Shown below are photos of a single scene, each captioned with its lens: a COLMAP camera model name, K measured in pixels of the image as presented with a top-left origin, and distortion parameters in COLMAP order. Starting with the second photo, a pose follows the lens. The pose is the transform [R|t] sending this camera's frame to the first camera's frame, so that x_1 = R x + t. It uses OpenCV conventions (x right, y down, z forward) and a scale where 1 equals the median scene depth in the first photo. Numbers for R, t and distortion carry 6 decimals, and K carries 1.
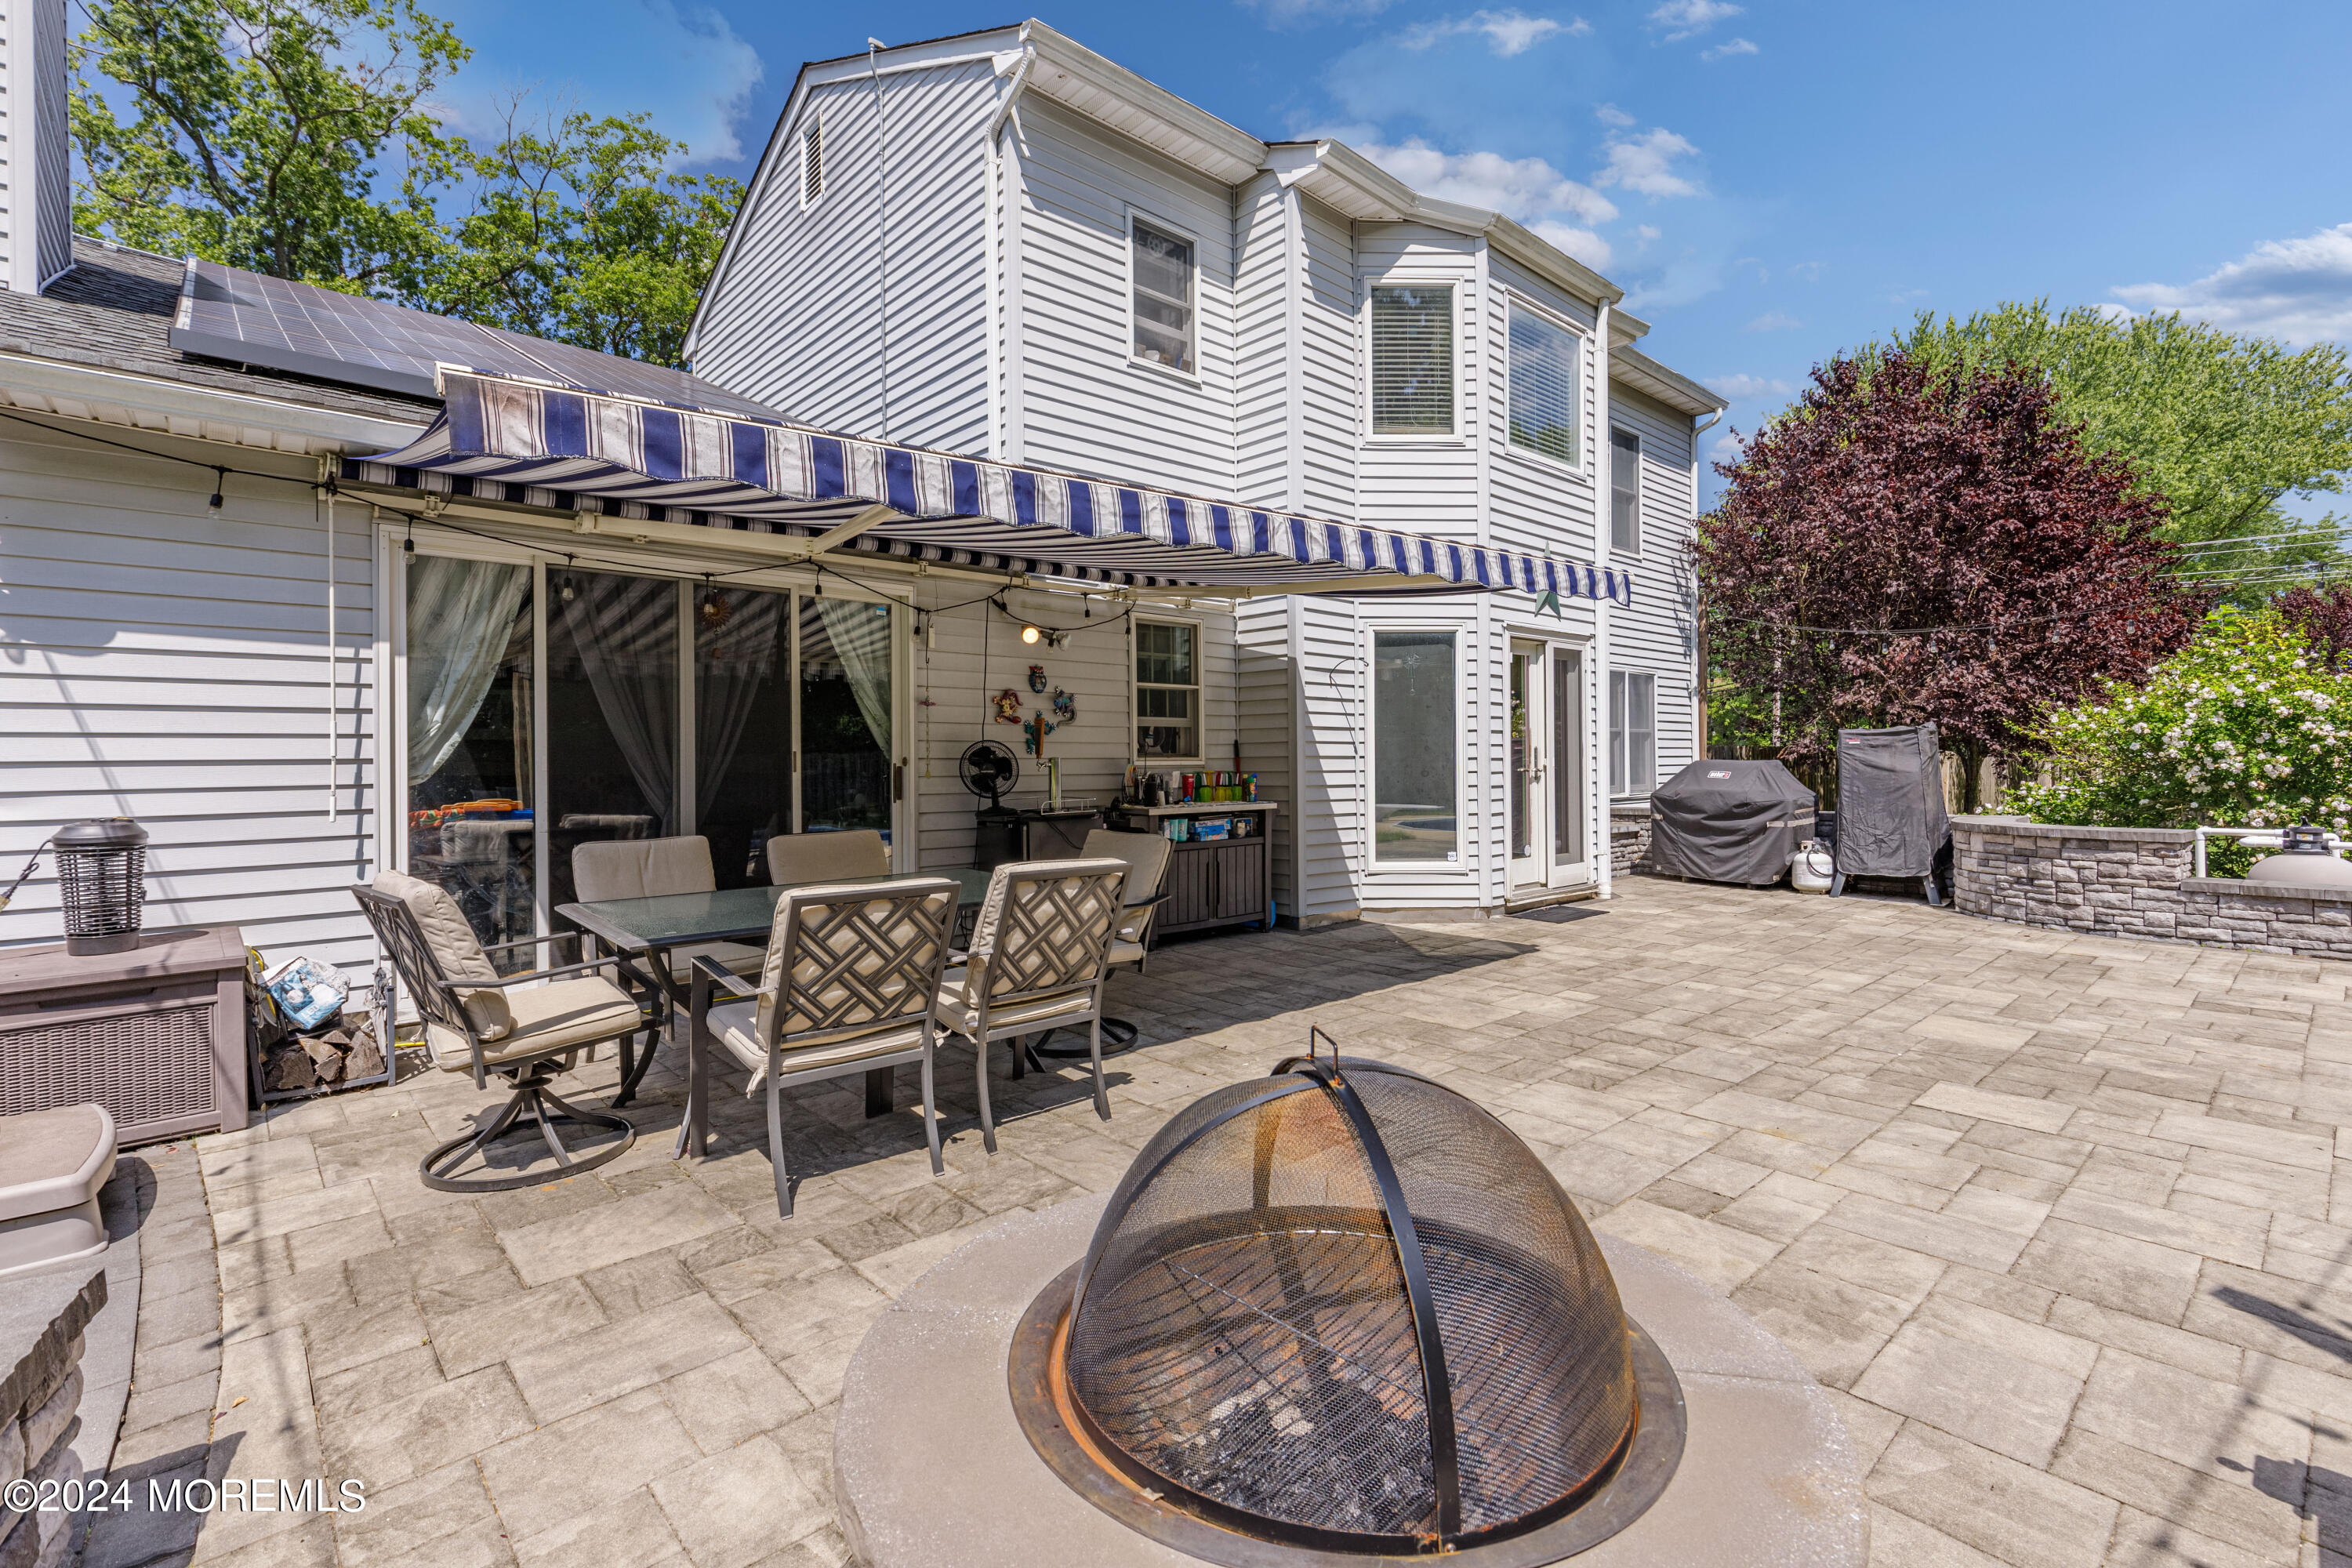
lens RADIAL K [[1049.2, 0, 1166.7], [0, 1049.2, 761.2], [0, 0, 1]] dist [0.009862, -0.000072]
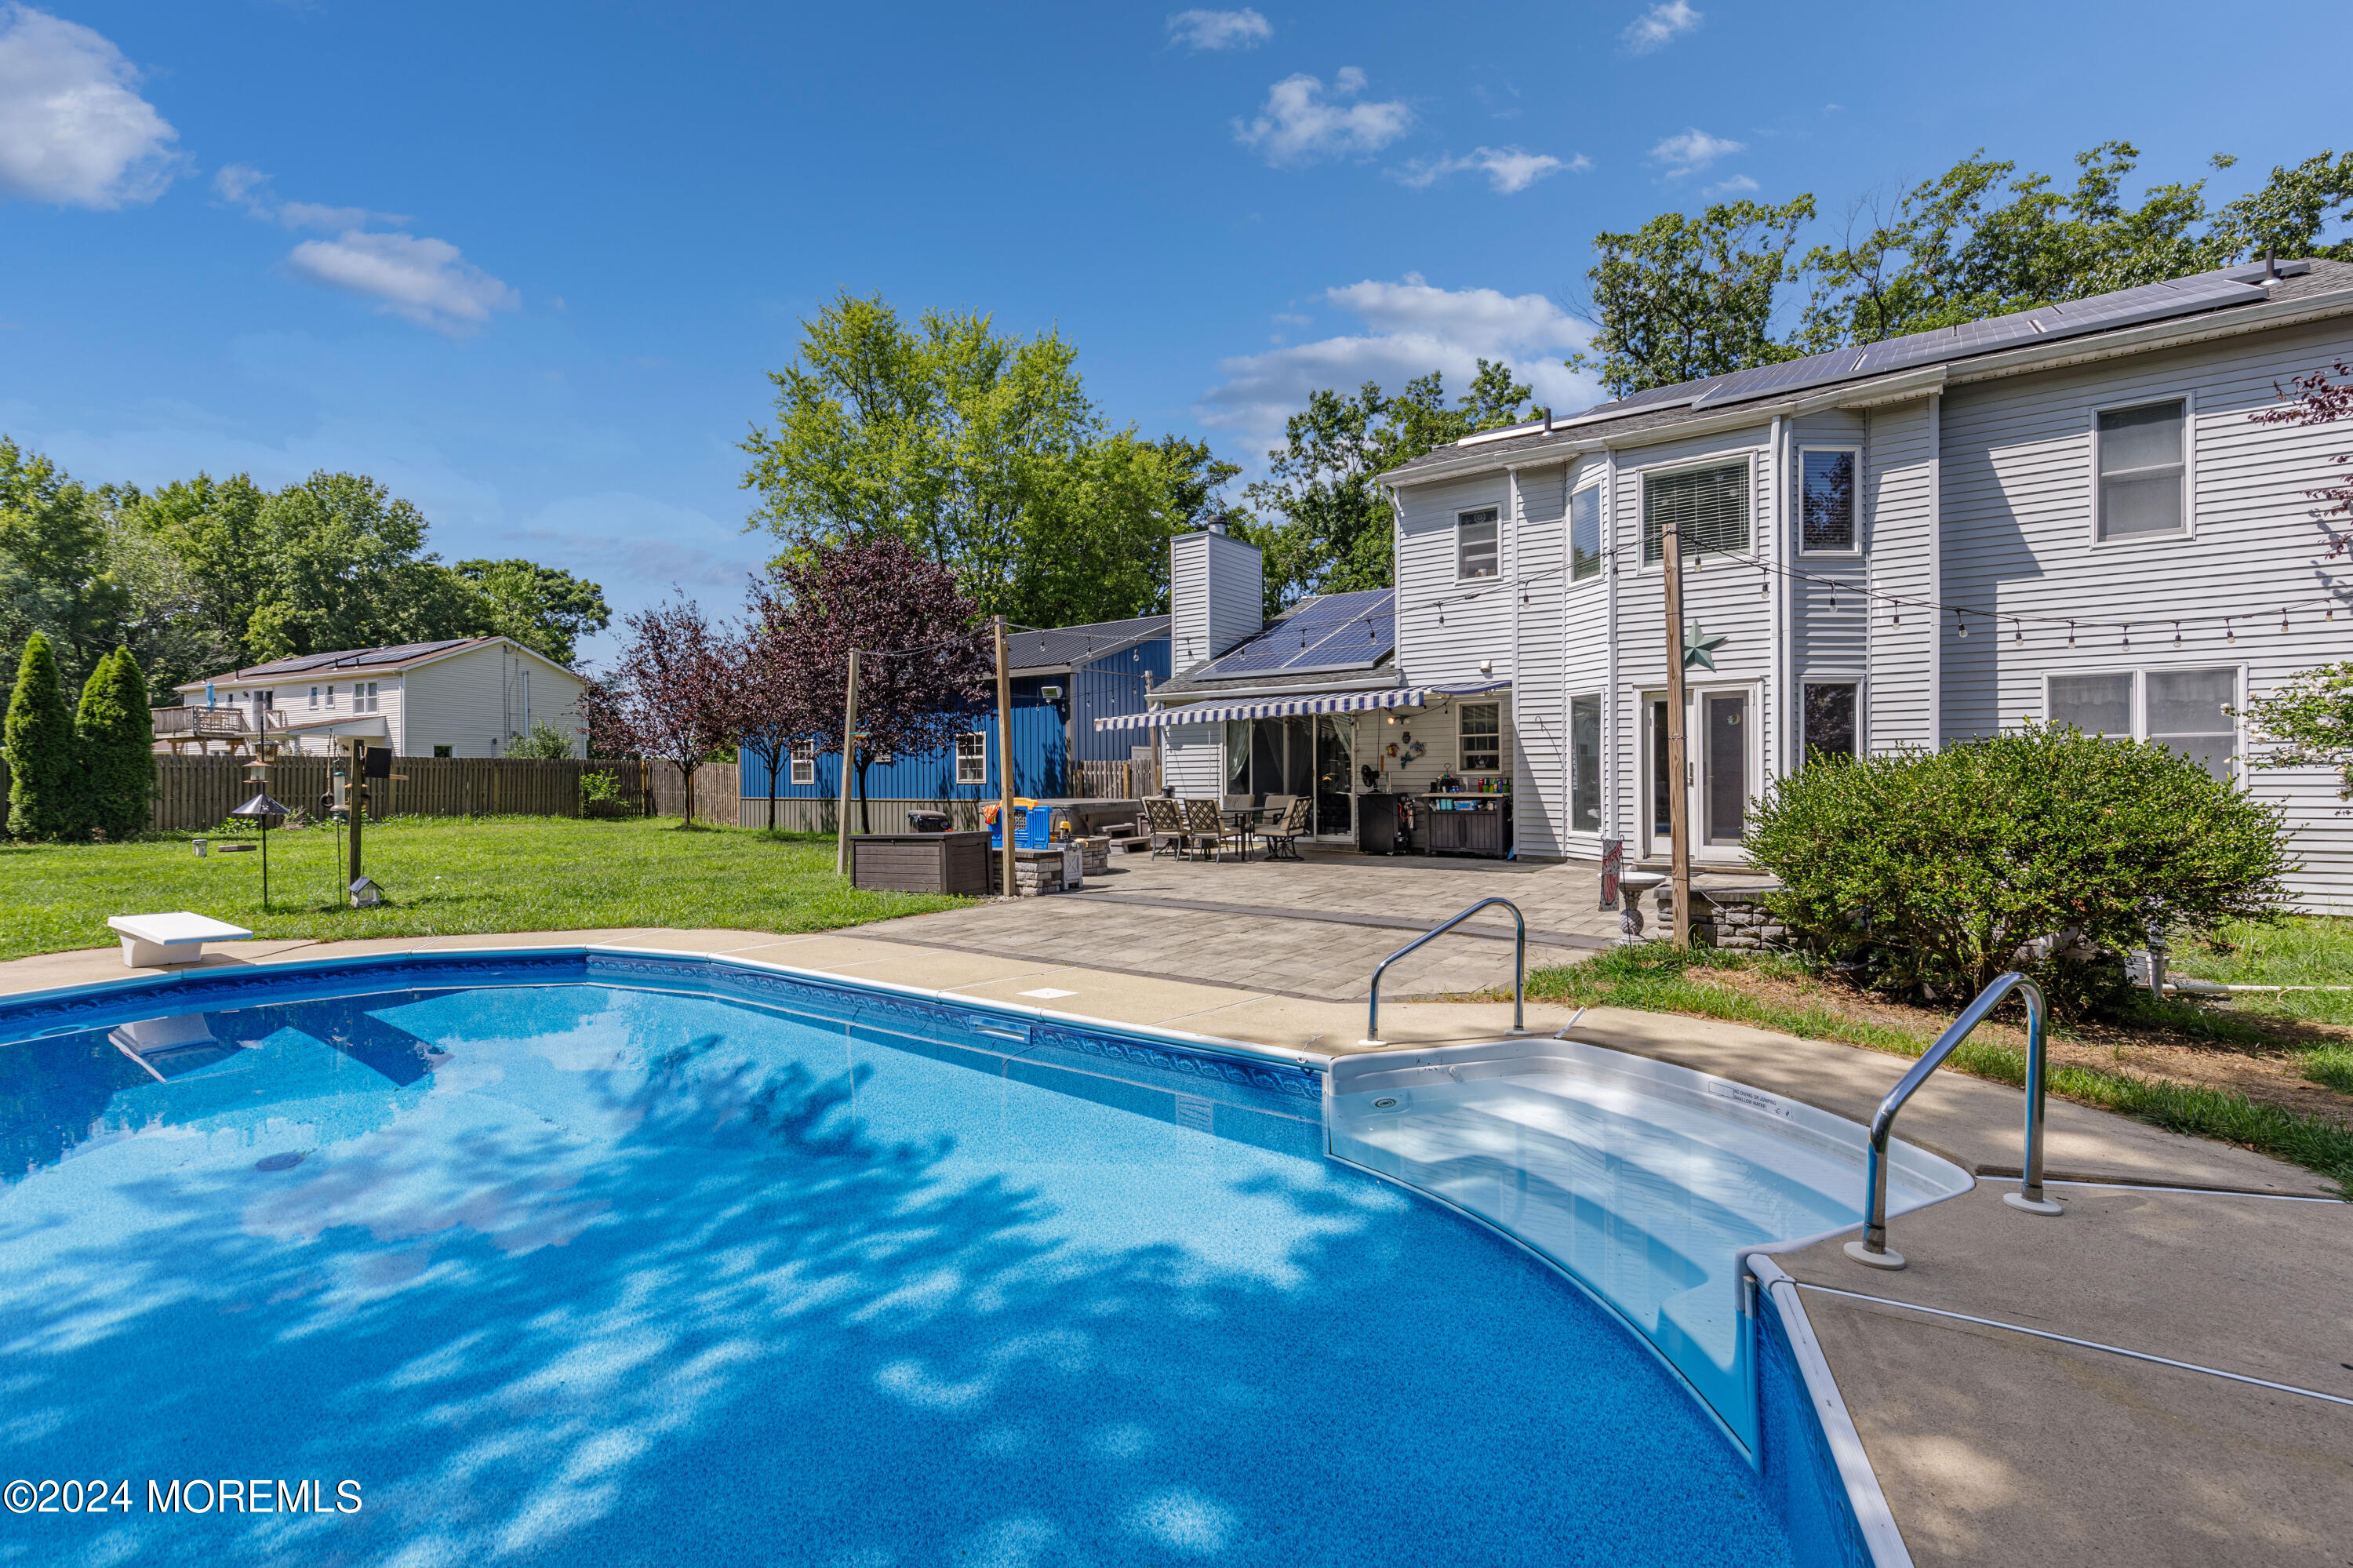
lens RADIAL K [[1059.1, 0, 1176.5], [0, 1059.1, 784.0], [0, 0, 1]] dist [0.006727, -0.001059]
pose [[0.214096, 0.010629, -0.976755, 1.844867], [0.002003, 0.999934, 0.011320, -0.001981], [0.976811, -0.004380, 0.214061, -0.009239]]
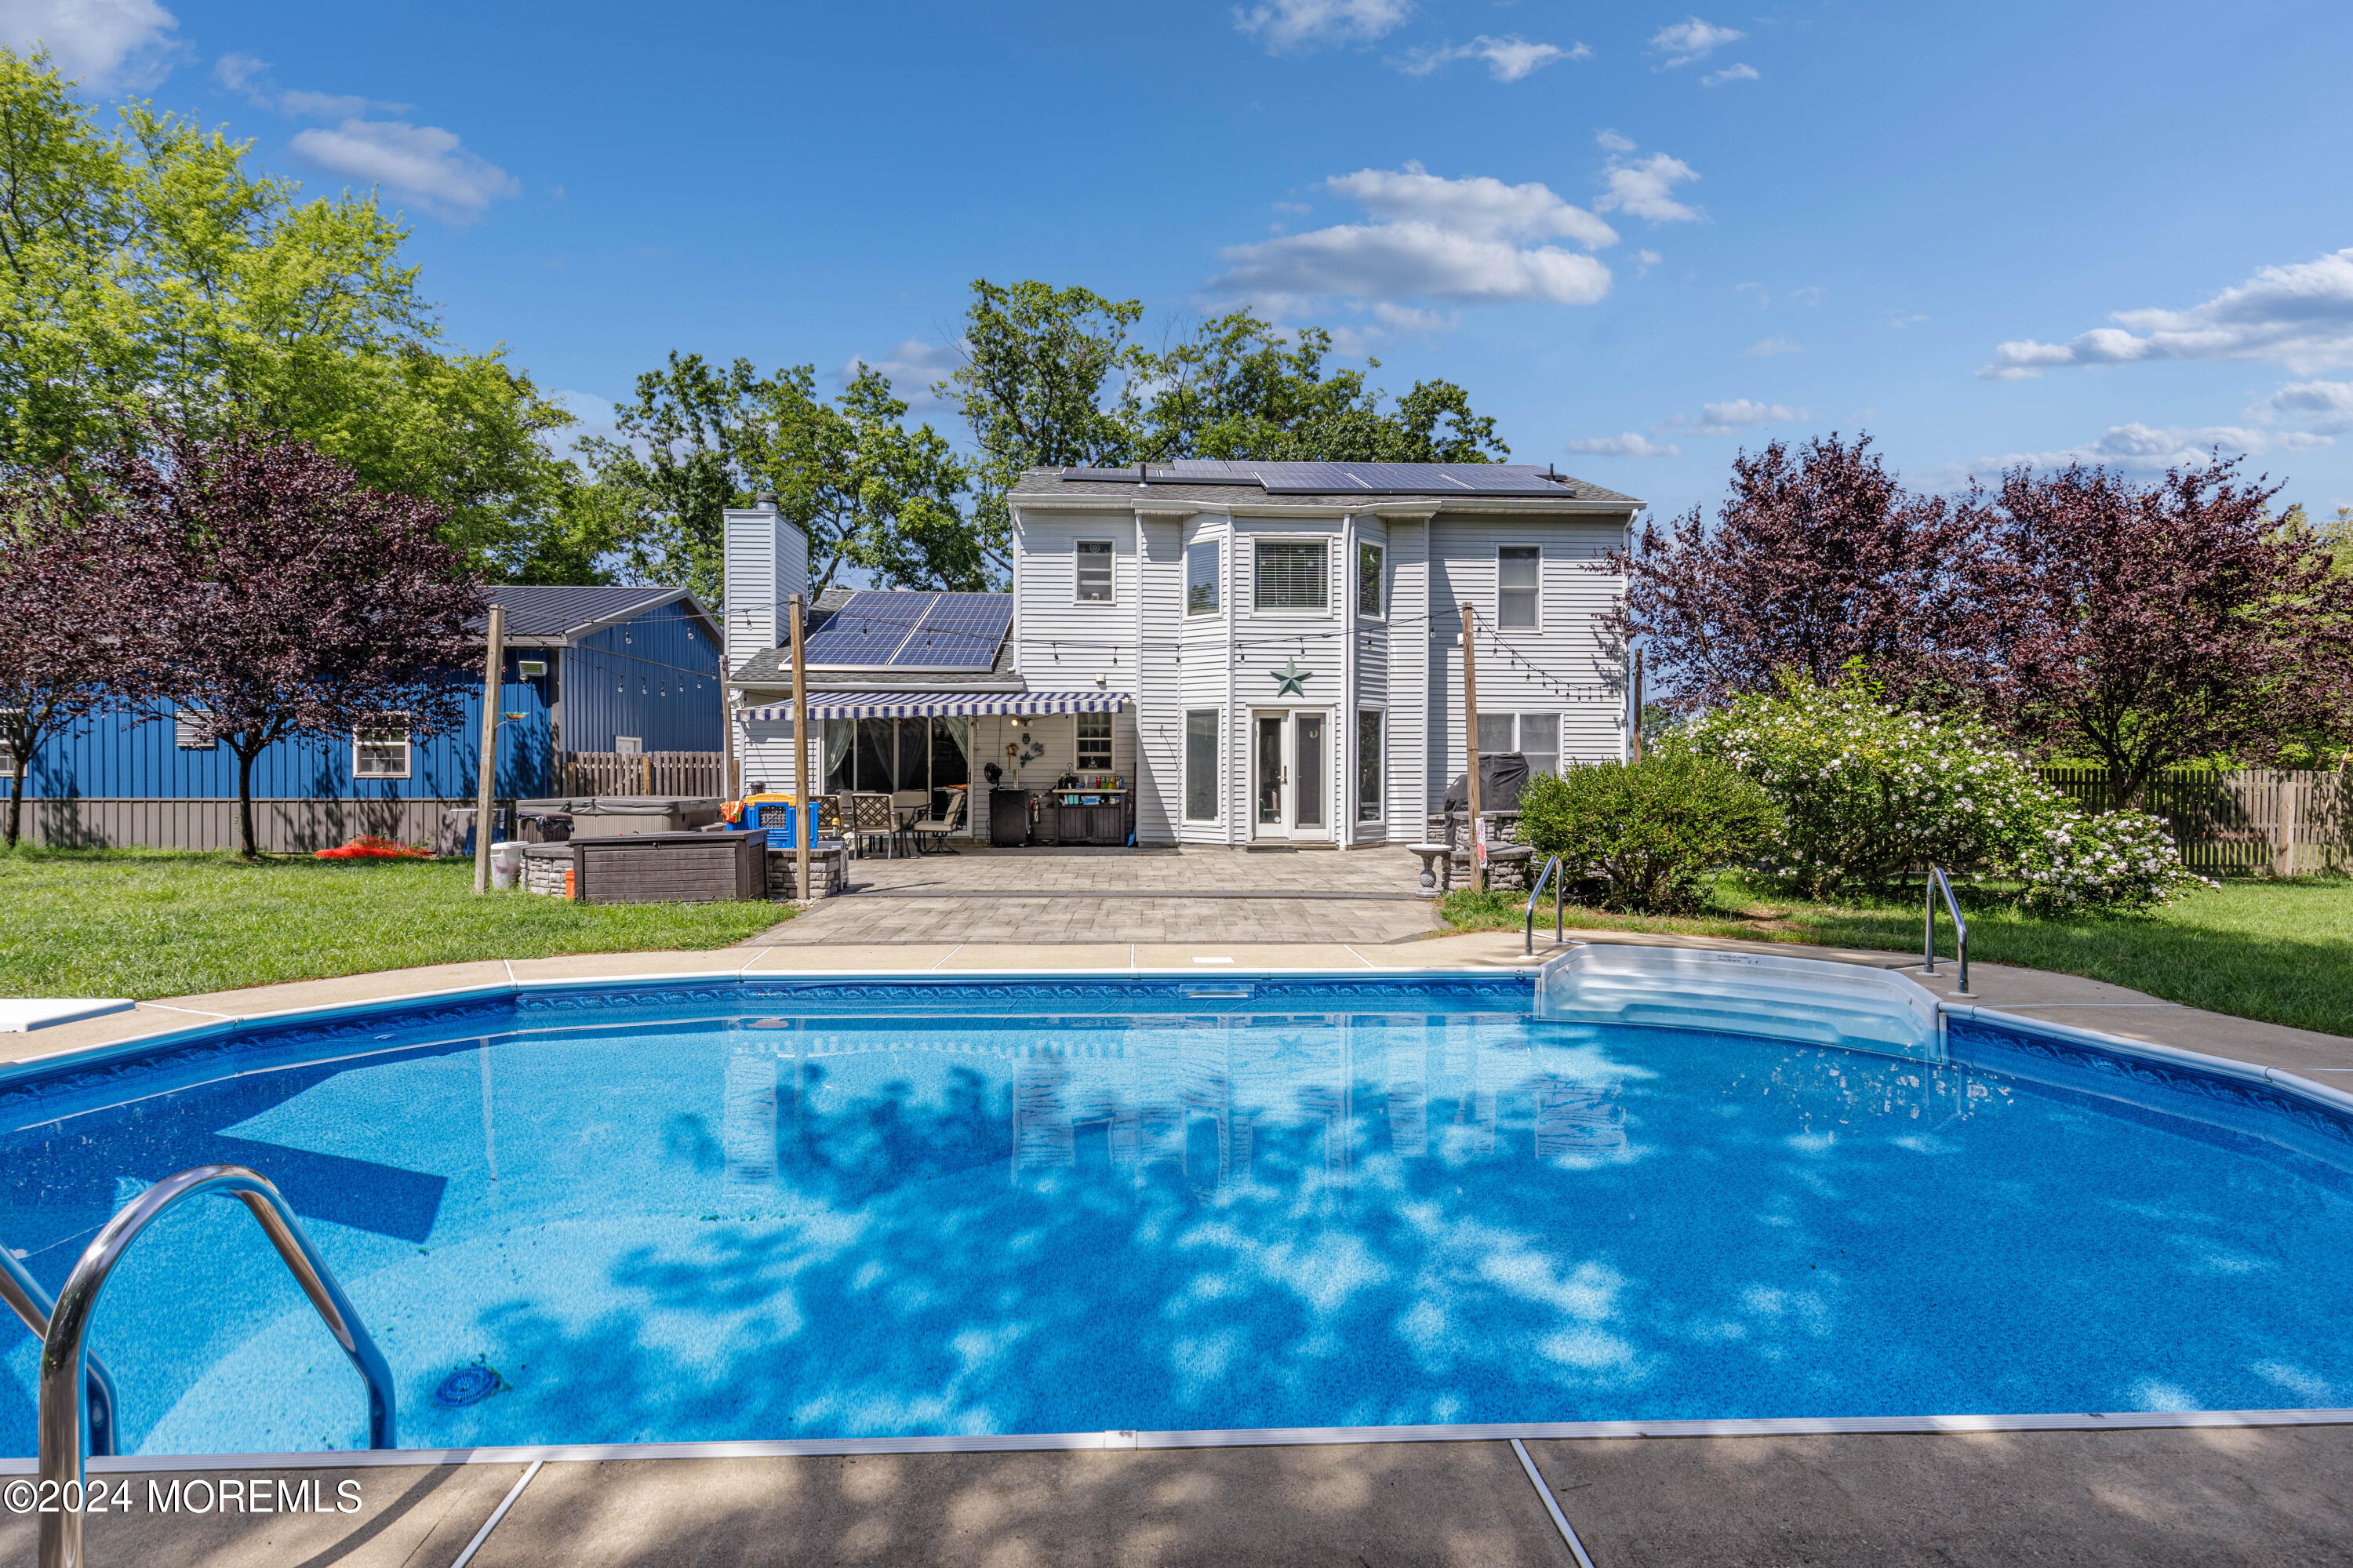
lens RADIAL K [[1059.1, 0, 1176.5], [0, 1059.1, 784.0], [0, 0, 1]] dist [0.006727, -0.001059]
pose [[0.775624, 0.013462, -0.631052, 1.587722], [-0.010327, 0.999909, 0.008638, 0.005542], [0.631111, -0.000183, 0.775692, -0.683785]]
